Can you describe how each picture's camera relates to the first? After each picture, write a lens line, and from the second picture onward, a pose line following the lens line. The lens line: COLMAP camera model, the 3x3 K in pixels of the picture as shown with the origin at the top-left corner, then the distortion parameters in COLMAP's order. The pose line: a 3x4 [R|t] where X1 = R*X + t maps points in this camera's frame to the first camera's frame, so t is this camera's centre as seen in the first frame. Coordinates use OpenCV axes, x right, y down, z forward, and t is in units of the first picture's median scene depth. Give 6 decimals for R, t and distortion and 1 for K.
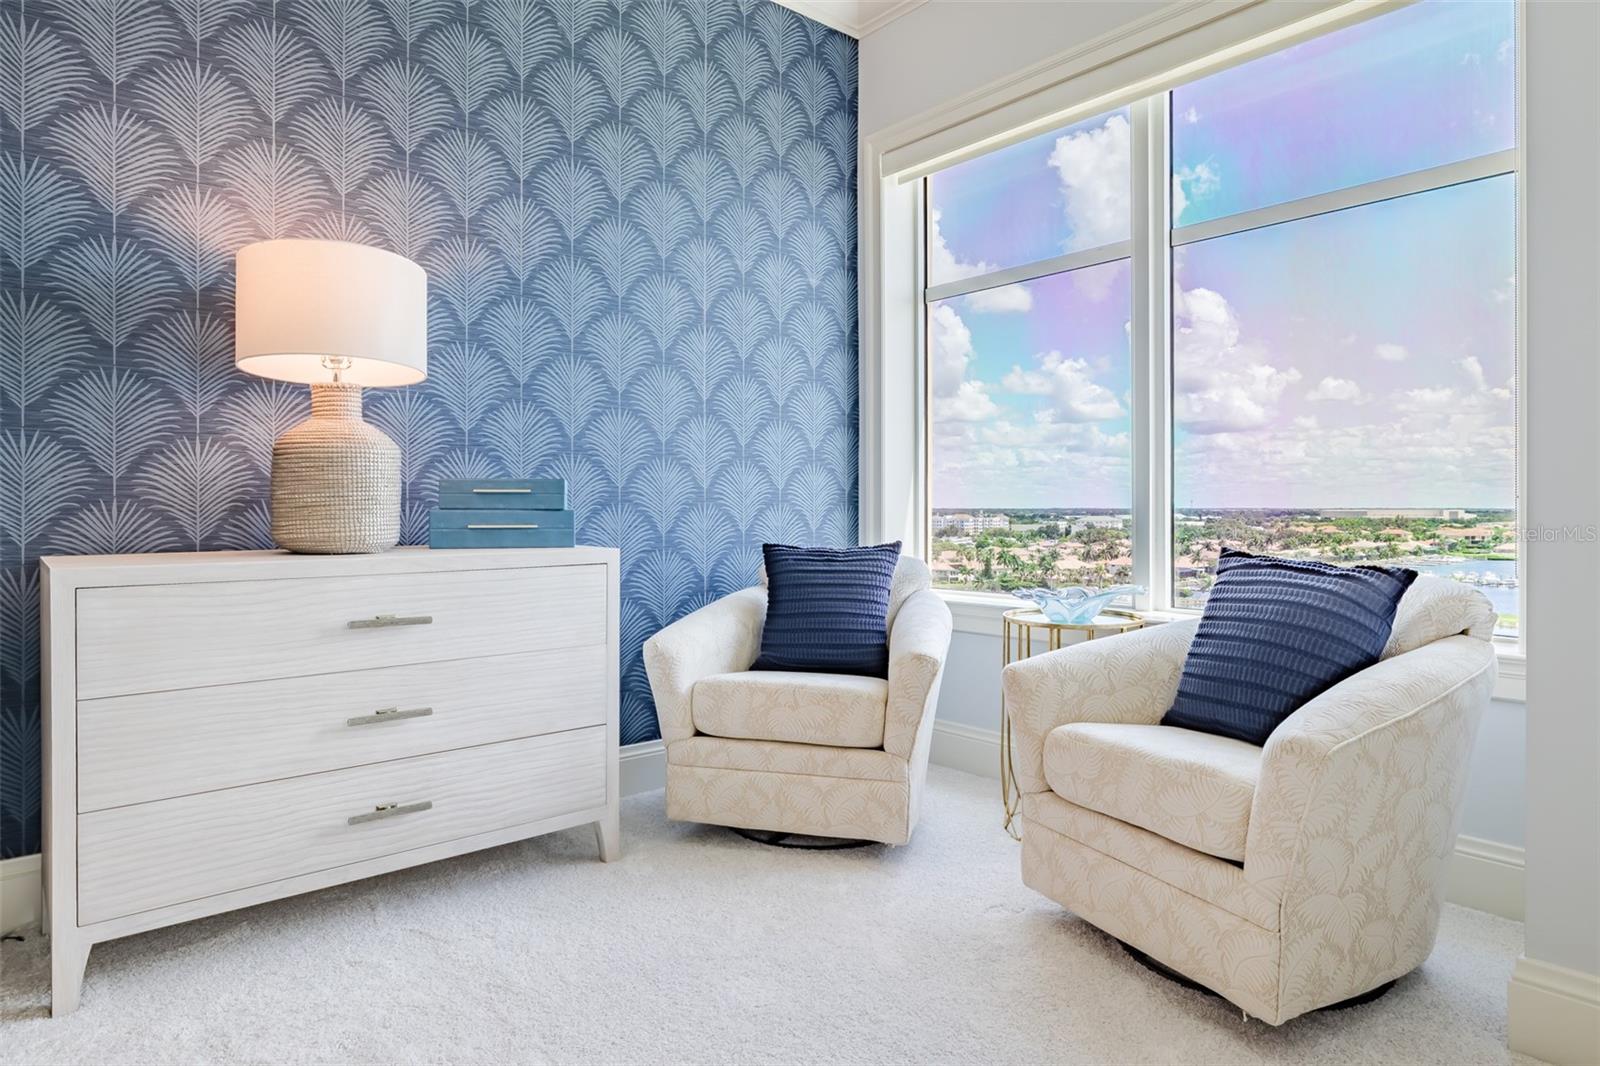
lens RADIAL K [[936.0, 0, 795.7], [0, 936.0, 530.2], [0, 0, 1]] dist [-0.018704, -0.000191]
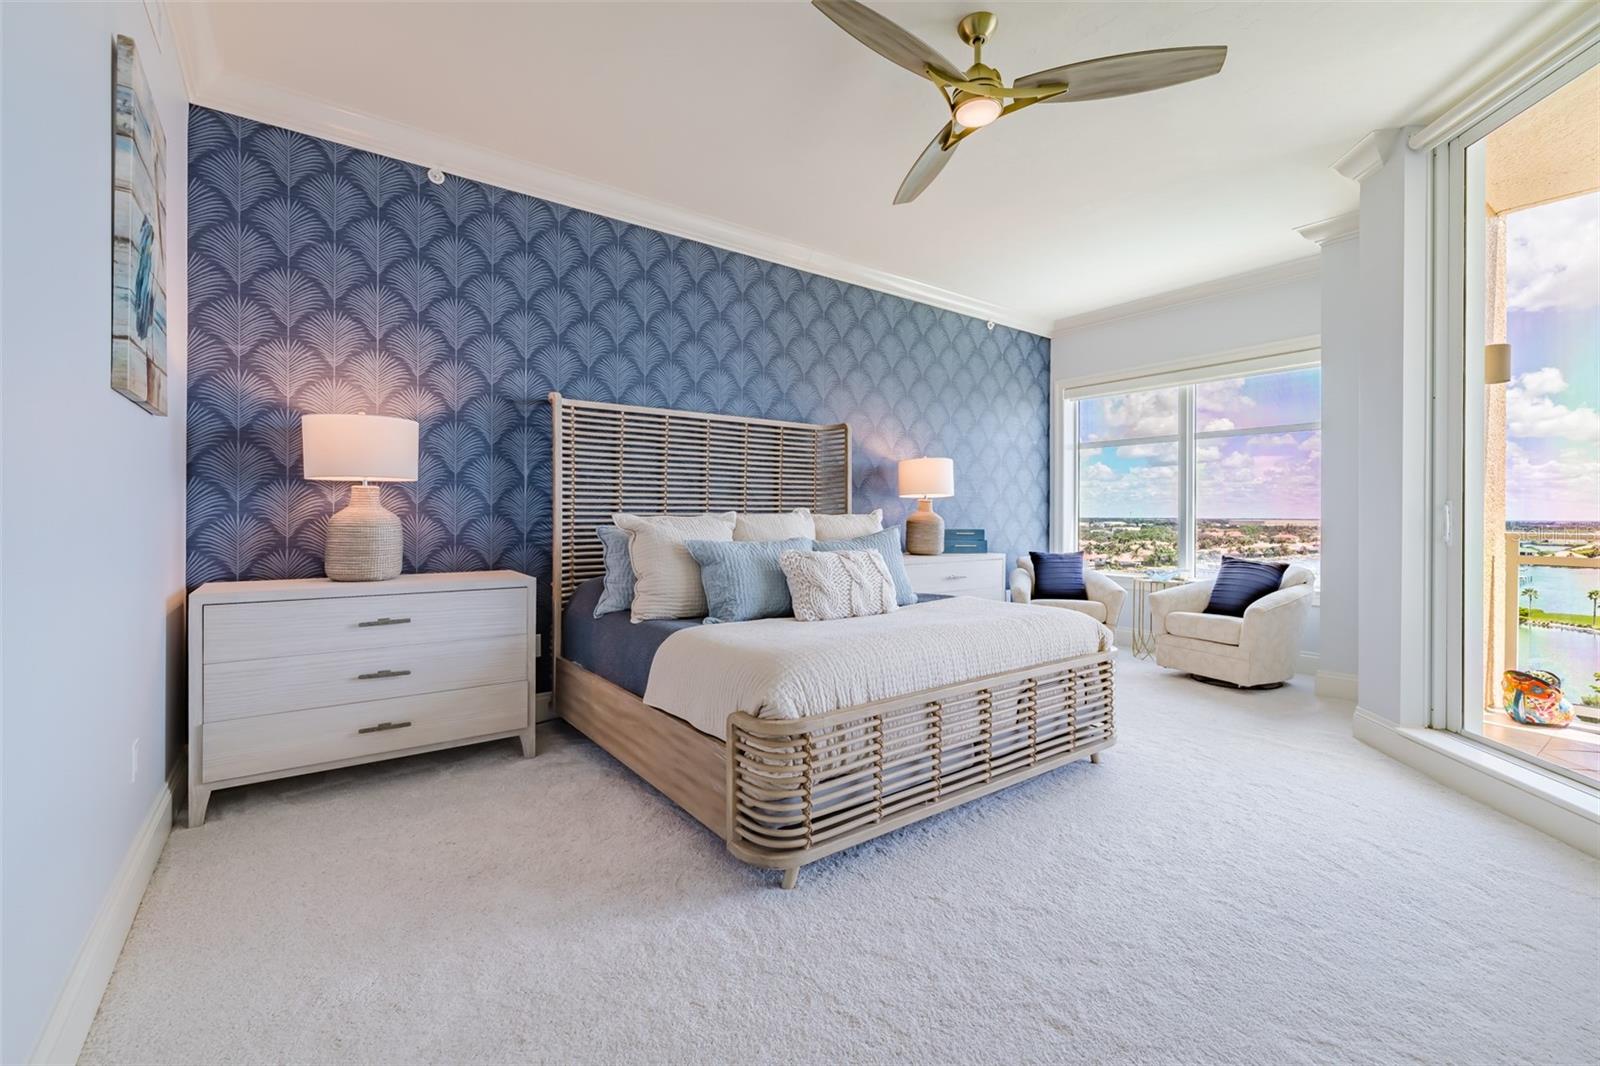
lens RADIAL K [[680.8, 0, 805.8], [0, 680.8, 527.8], [0, 0, 1]] dist [-0.000374, -0.000565]
pose [[0.999131, 0.005332, -0.041348, -0.482627], [-0.005580, 0.999967, -0.005879, -0.031022], [0.041315, 0.006105, 0.999128, -0.757298]]
